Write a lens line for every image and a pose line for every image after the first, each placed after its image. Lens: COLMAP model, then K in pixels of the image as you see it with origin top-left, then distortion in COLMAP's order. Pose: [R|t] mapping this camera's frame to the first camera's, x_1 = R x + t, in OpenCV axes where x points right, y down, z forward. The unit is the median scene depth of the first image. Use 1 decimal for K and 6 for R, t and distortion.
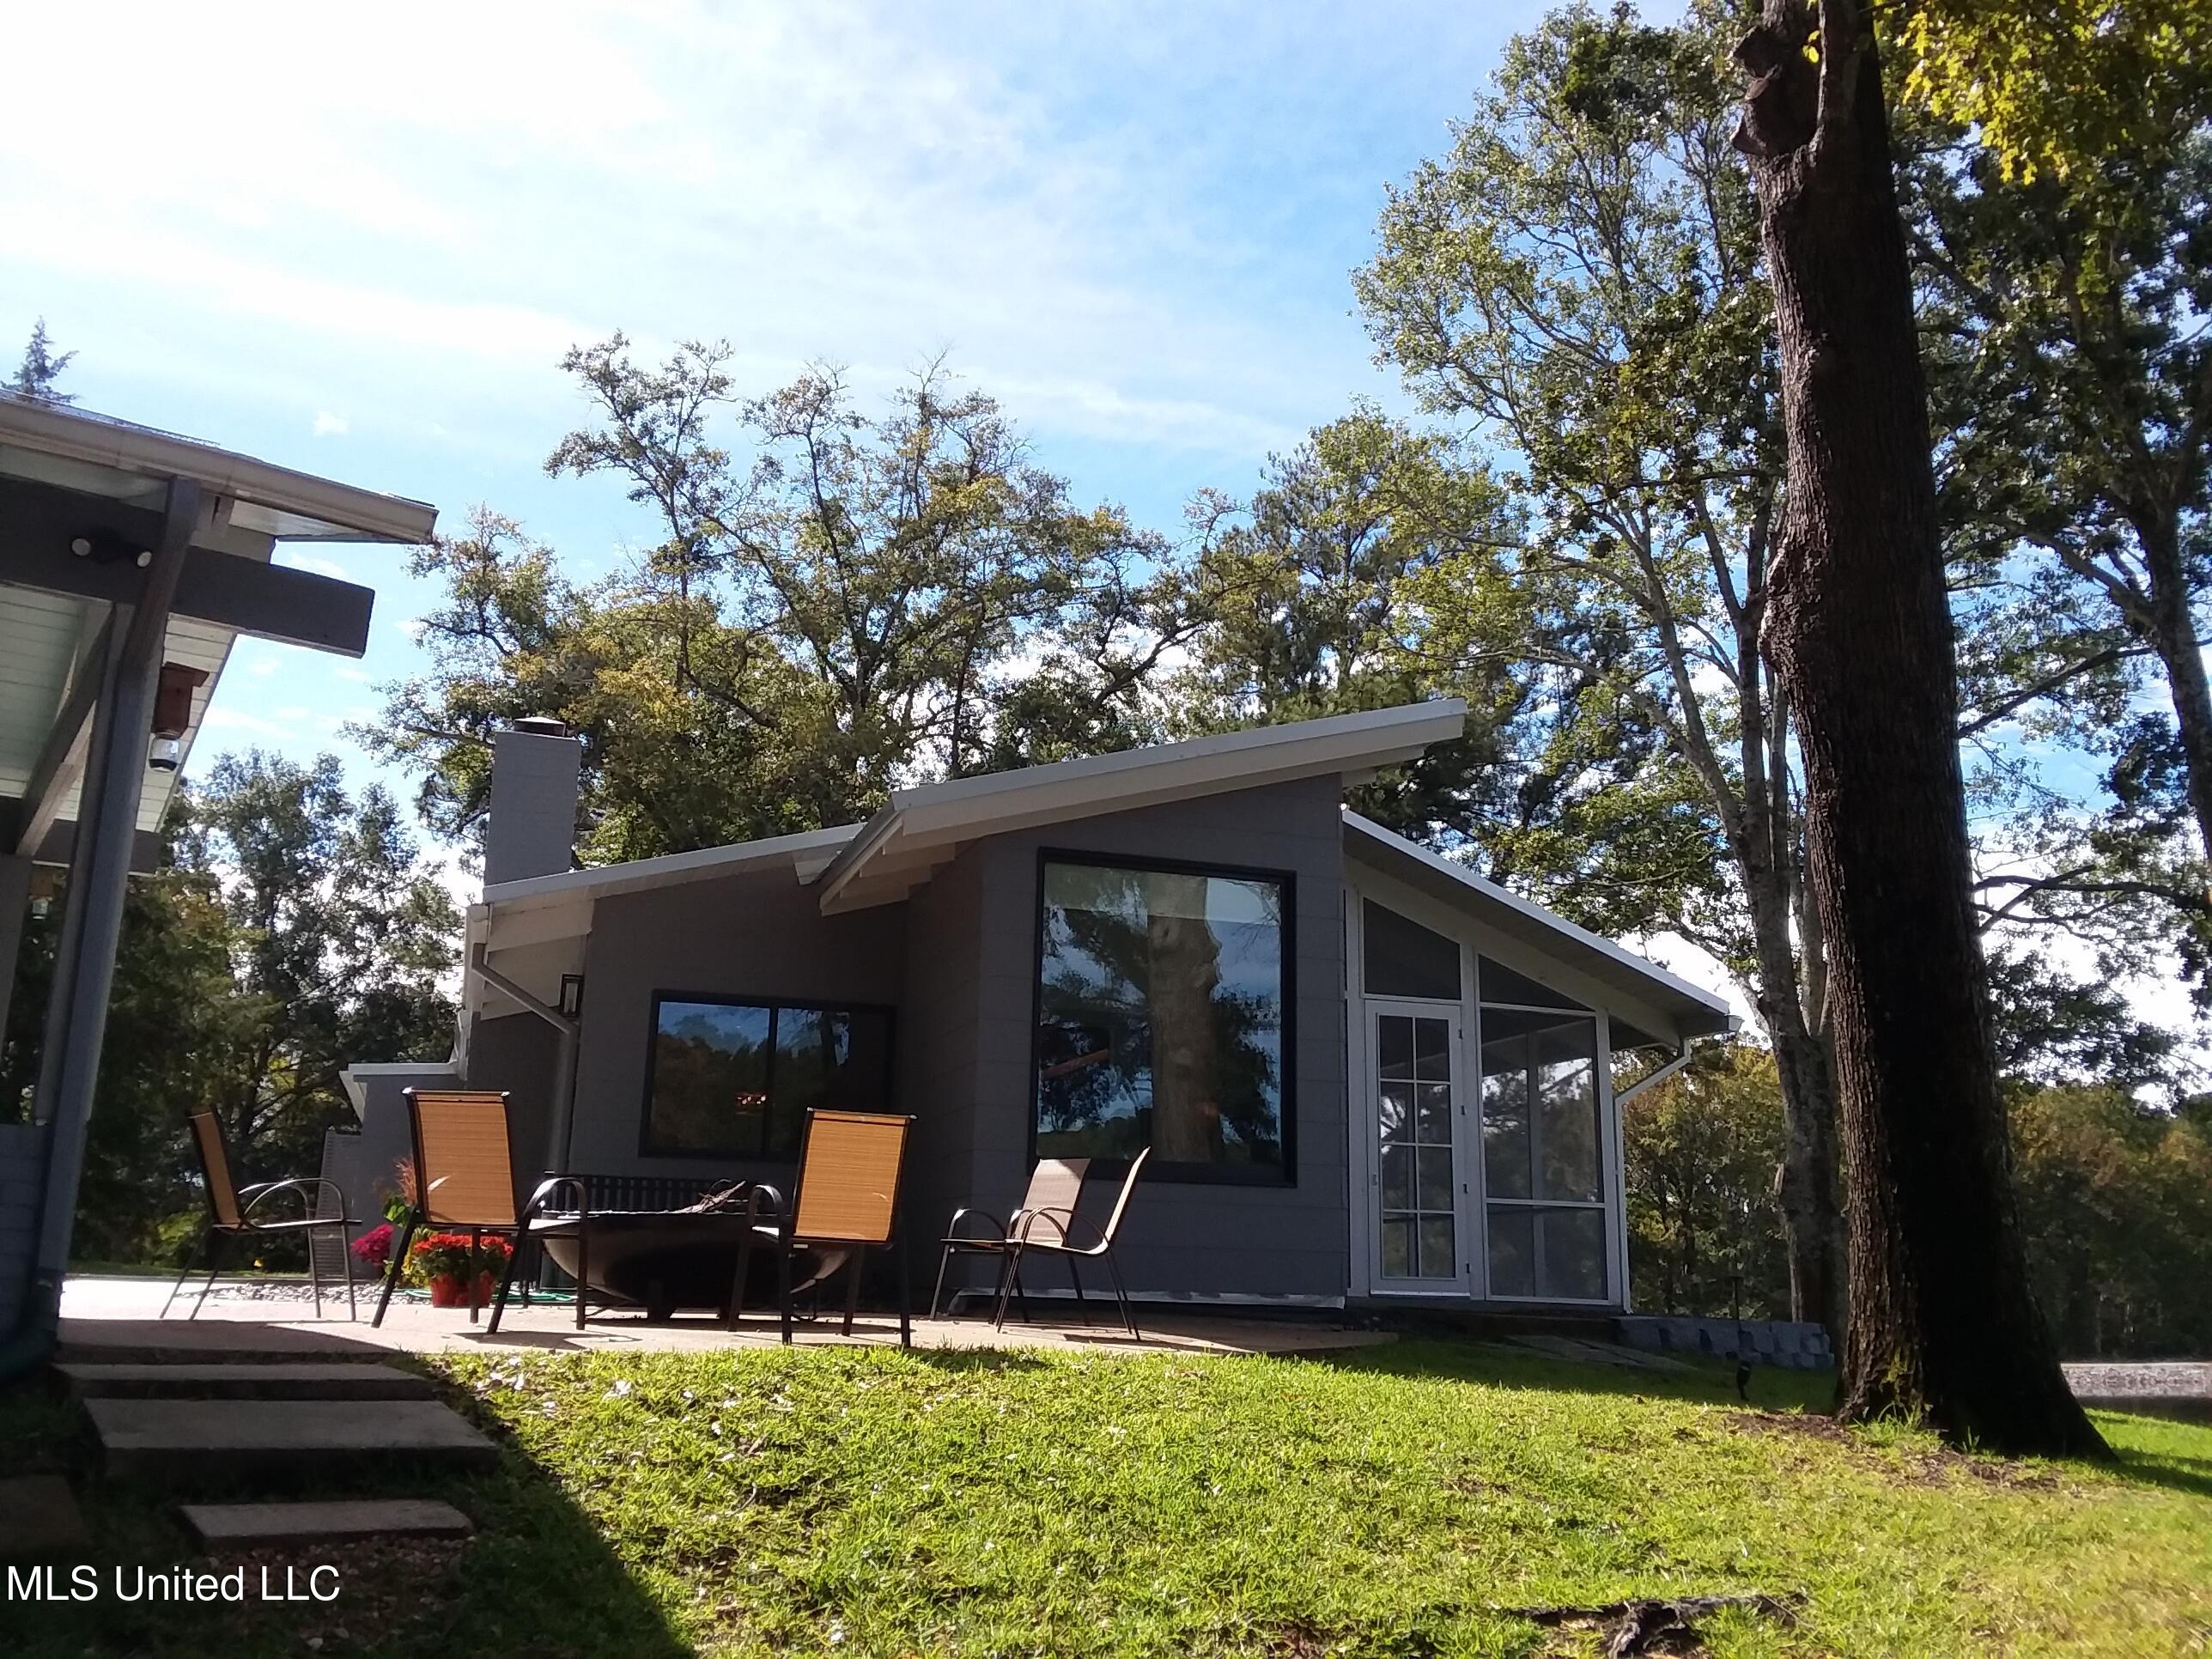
lens RADIAL K [[1893.5, 0, 1133.9], [0, 1893.5, 839.8], [0, 0, 1]] dist [0.069098, 0.005345]
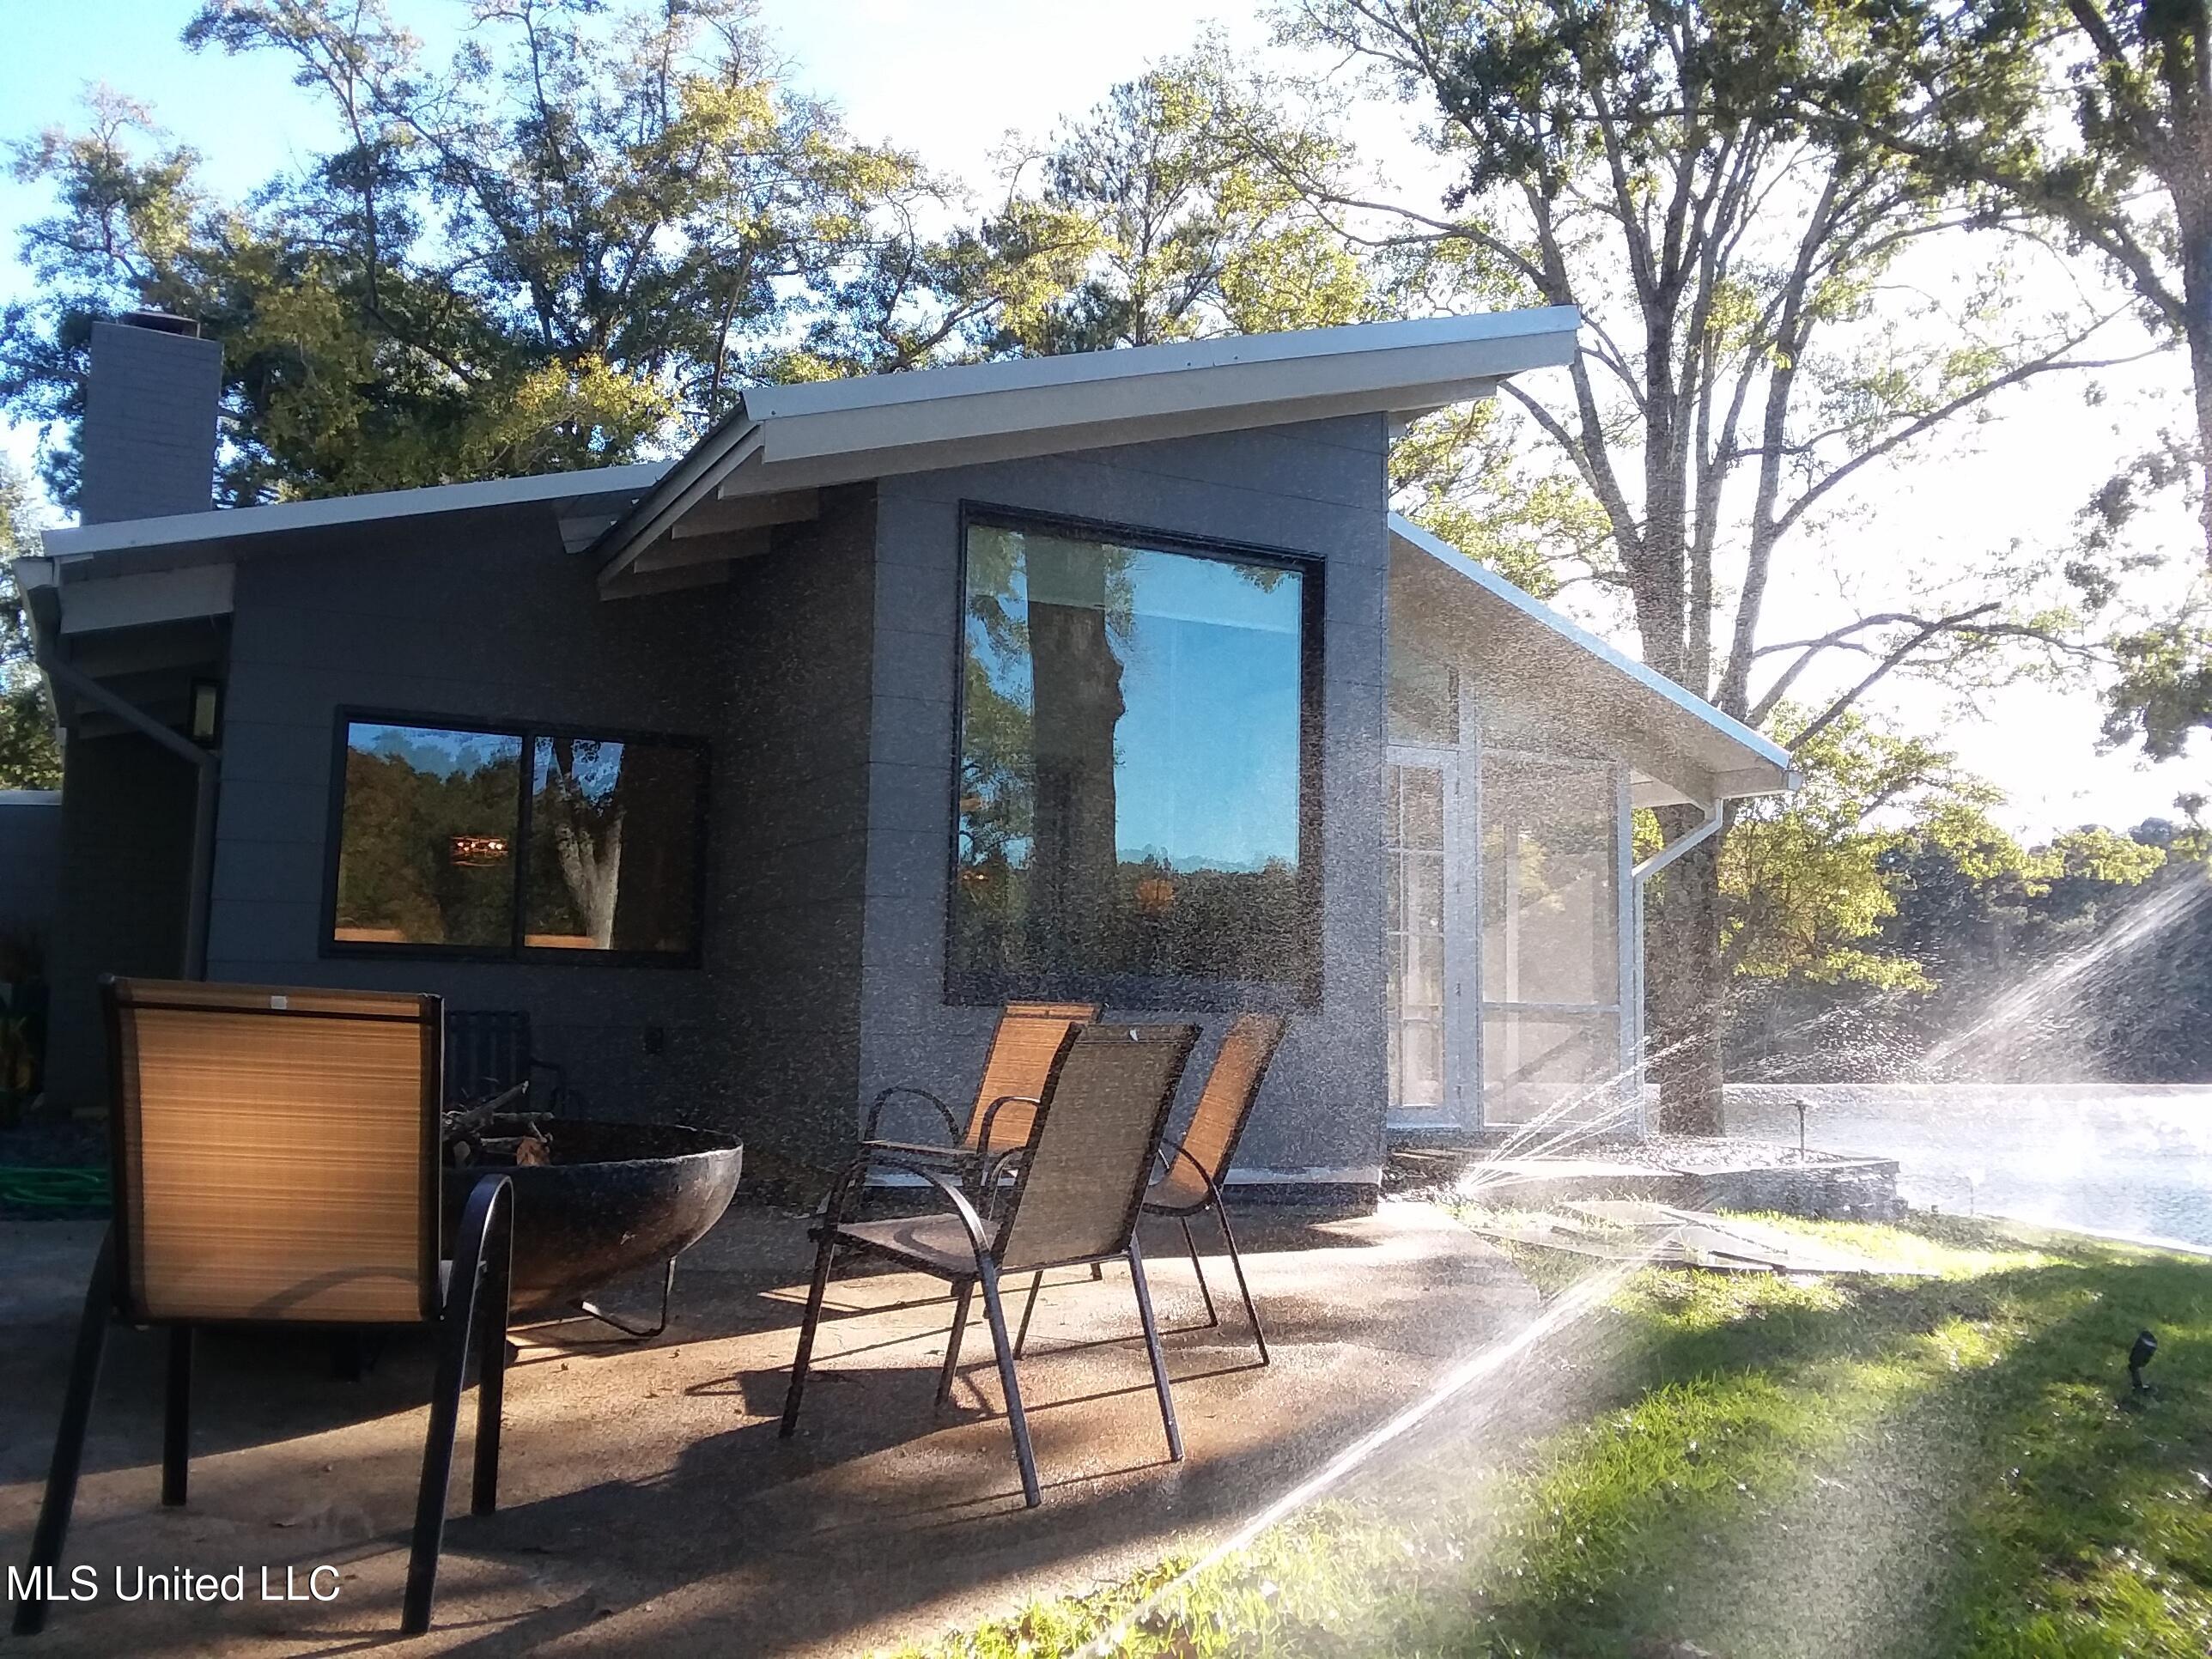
lens RADIAL K [[1909.4, 0, 1106.0], [0, 1909.4, 829.5], [0, 0, 1]] dist [0.048525, -0.014384]
pose [[0.991208, 0.017347, 0.131169, -0.027837], [-0.035132, 0.990288, 0.134520, 0.008348], [-0.127562, -0.137945, 0.982191, 0.112745]]
